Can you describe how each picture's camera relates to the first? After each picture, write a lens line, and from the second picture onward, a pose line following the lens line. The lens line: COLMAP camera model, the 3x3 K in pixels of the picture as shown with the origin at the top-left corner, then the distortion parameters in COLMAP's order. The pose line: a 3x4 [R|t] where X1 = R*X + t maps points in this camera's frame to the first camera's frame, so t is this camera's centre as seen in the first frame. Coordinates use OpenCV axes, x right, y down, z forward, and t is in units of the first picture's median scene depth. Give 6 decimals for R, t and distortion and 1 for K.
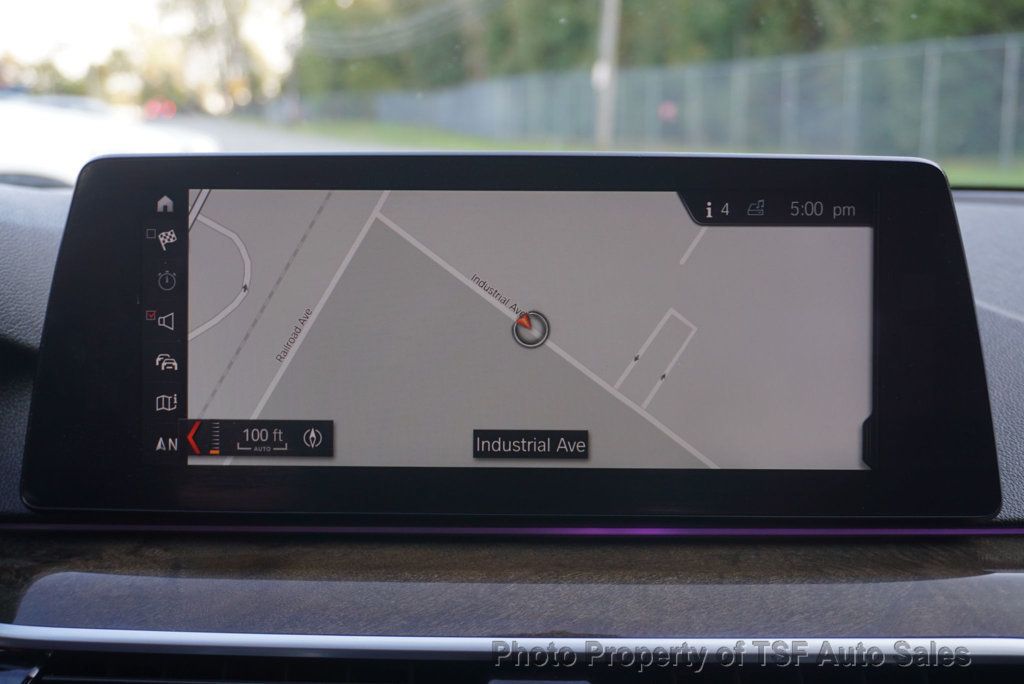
lens RADIAL K [[1178.2, 0, 505.1], [0, 1178.2, 324.7], [0, 0, 1]] dist [-0.007282, 0.000000]
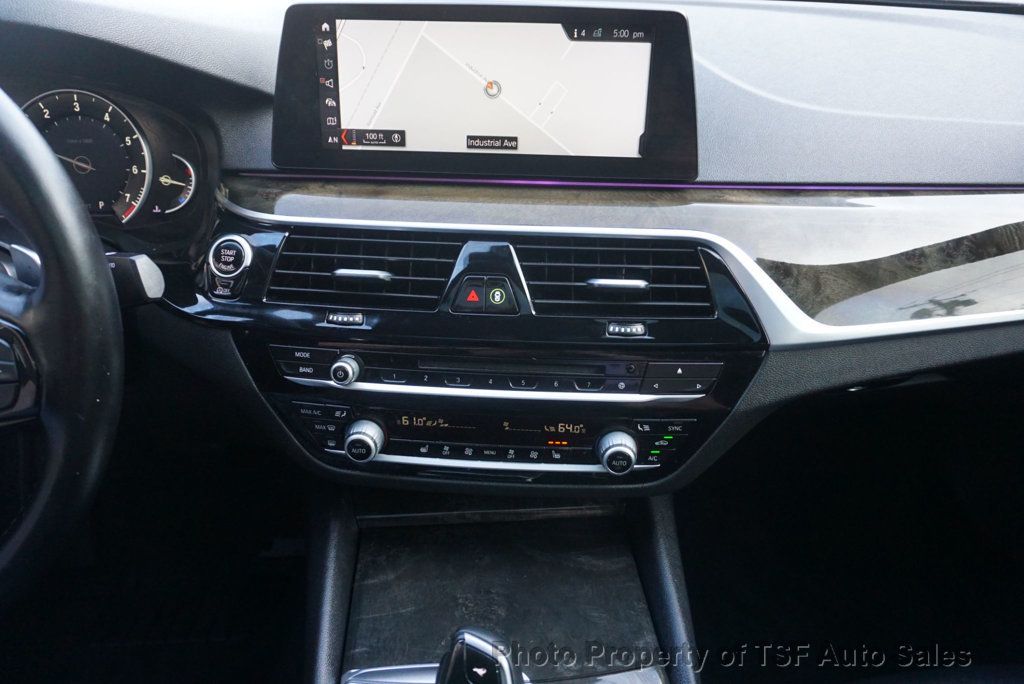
lens RADIAL K [[747.4, 0, 506.4], [0, 747.4, 333.2], [0, 0, 1]] dist [-0.042004, -0.009442]
pose [[0.998585, 0.031201, -0.043067, 0.122117], [-0.013422, 0.931457, 0.363603, -0.077882], [0.051460, -0.362510, 0.930558, -0.459820]]
